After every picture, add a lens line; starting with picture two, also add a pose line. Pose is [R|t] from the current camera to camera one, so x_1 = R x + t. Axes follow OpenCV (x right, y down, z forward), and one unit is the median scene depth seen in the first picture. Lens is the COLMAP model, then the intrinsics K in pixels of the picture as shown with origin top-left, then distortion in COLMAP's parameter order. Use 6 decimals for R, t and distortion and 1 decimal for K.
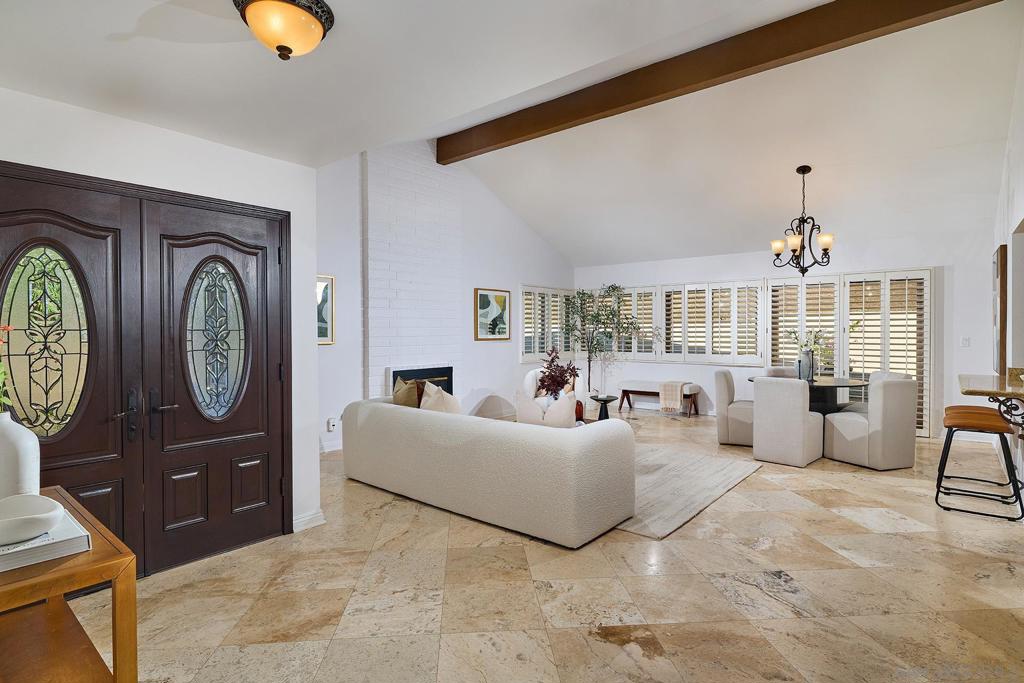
lens RADIAL K [[527.3, 0, 512.0], [0, 527.3, 341.5], [0, 0, 1]] dist [0.018836, 0.000032]
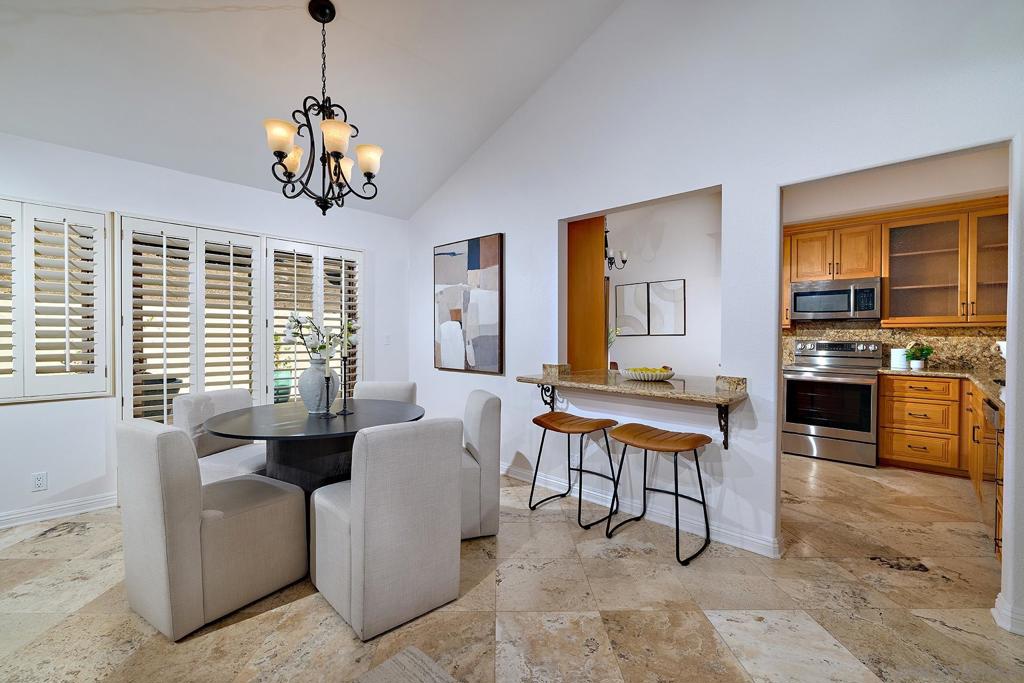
lens RADIAL K [[440.8, 0, 505.8], [0, 440.8, 339.6], [0, 0, 1]] dist [-0.001737, -0.000299]
pose [[0.075562, -0.006908, 0.997117, 0.130712], [0.017602, 0.999829, 0.005593, 0.000573], [-0.996986, 0.017129, 0.075670, 0.792494]]
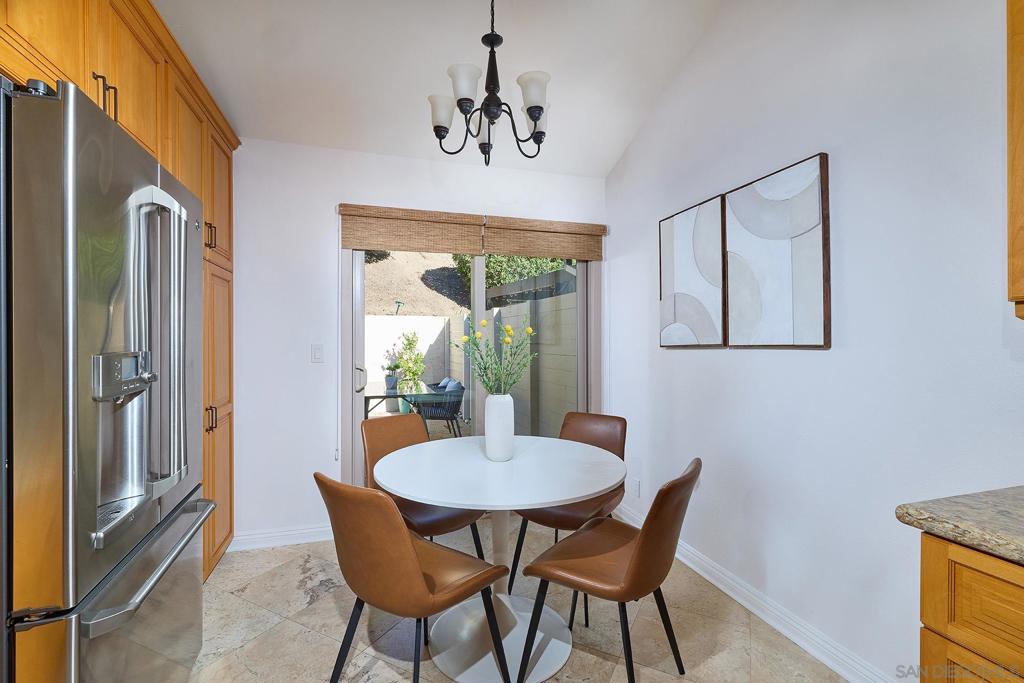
lens RADIAL K [[463.9, 0, 509.0], [0, 463.9, 339.5], [0, 0, 1]] dist [0.002875, 0.000134]
pose [[0.545019, 0.004844, 0.838410, 0.809637], [0.014980, 0.999767, -0.015515, -0.000336], [-0.838290, 0.021016, 0.544819, 0.463659]]
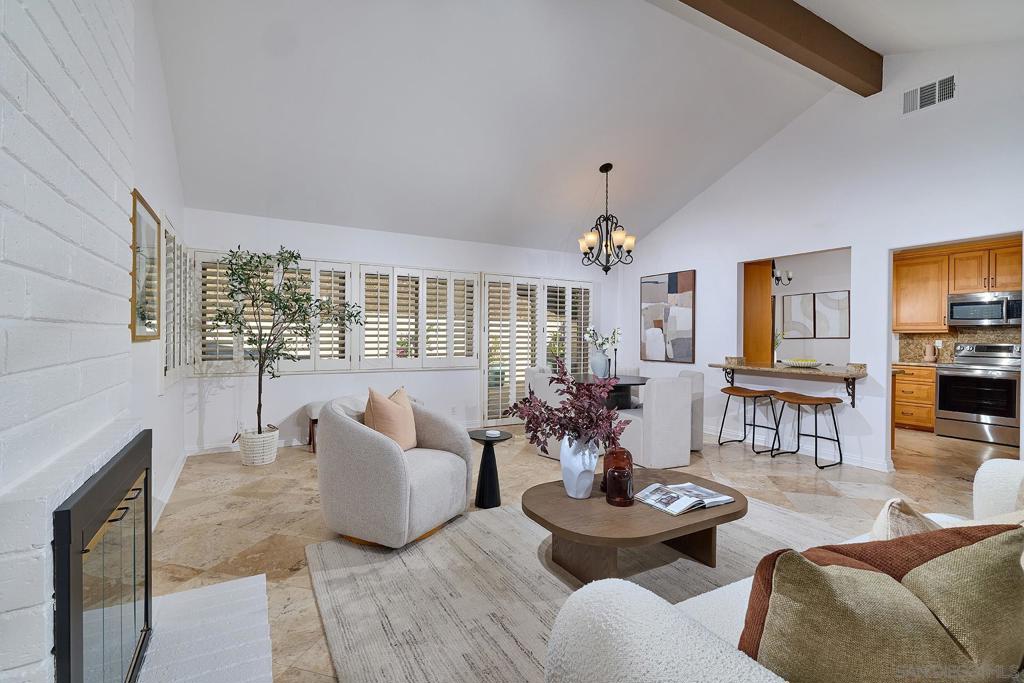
lens RADIAL K [[463.9, 0, 509.0], [0, 463.9, 339.5], [0, 0, 1]] dist [0.002875, 0.000134]
pose [[0.366727, 0.001070, 0.930328, -0.329822], [0.011482, 0.999918, -0.005677, 0.003059], [-0.930258, 0.012764, 0.366685, 0.852515]]
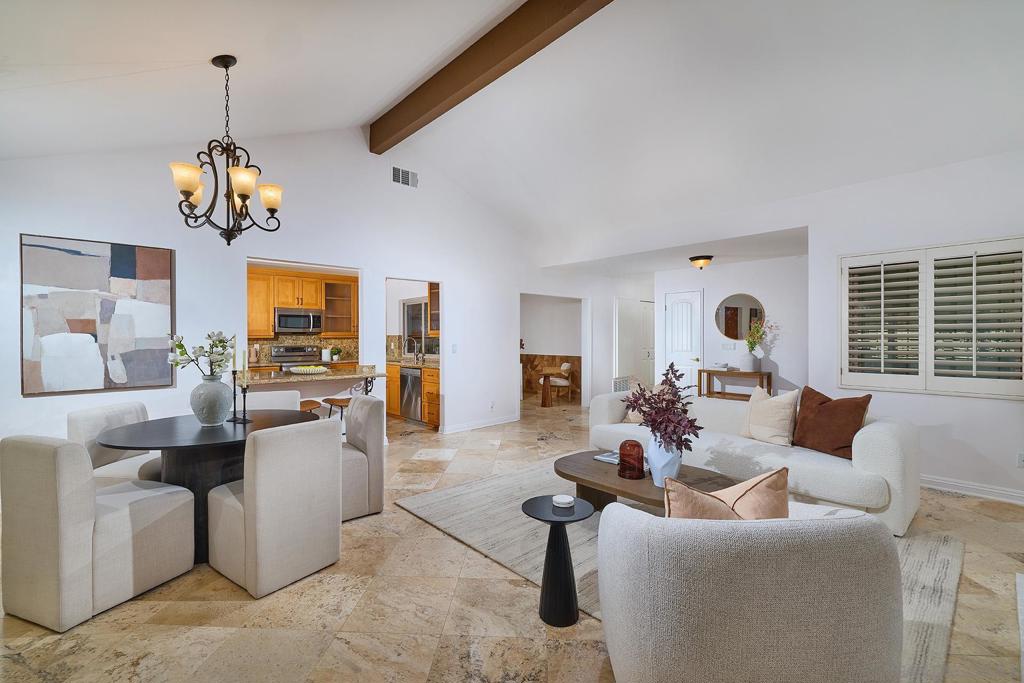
lens RADIAL K [[440.8, 0, 505.8], [0, 440.8, 339.6], [0, 0, 1]] dist [-0.001737, -0.000299]
pose [[-0.988264, 0.006297, 0.152623, 0.174880], [0.010480, 0.999591, 0.026615, -0.028310], [-0.152393, 0.027903, -0.987926, 1.435686]]
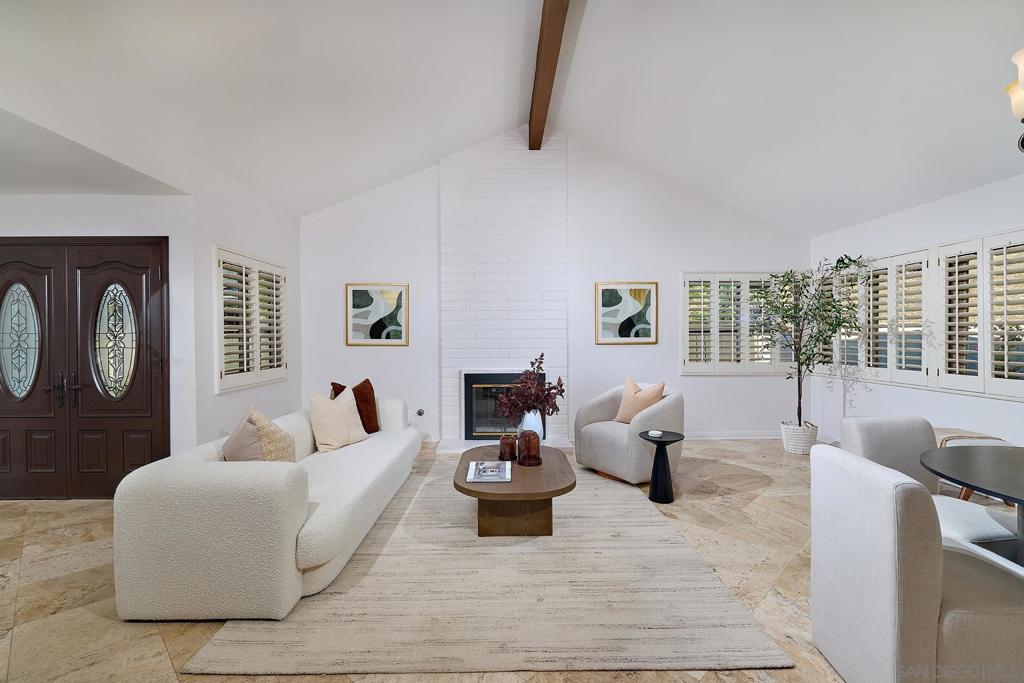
lens RADIAL K [[463.9, 0, 509.0], [0, 463.9, 339.5], [0, 0, 1]] dist [0.002875, 0.000134]
pose [[0.642462, 0.006140, -0.766293, 0.532262], [-0.012329, 0.999921, -0.002325, -0.008007], [0.766218, 0.010941, 0.642487, 0.536573]]
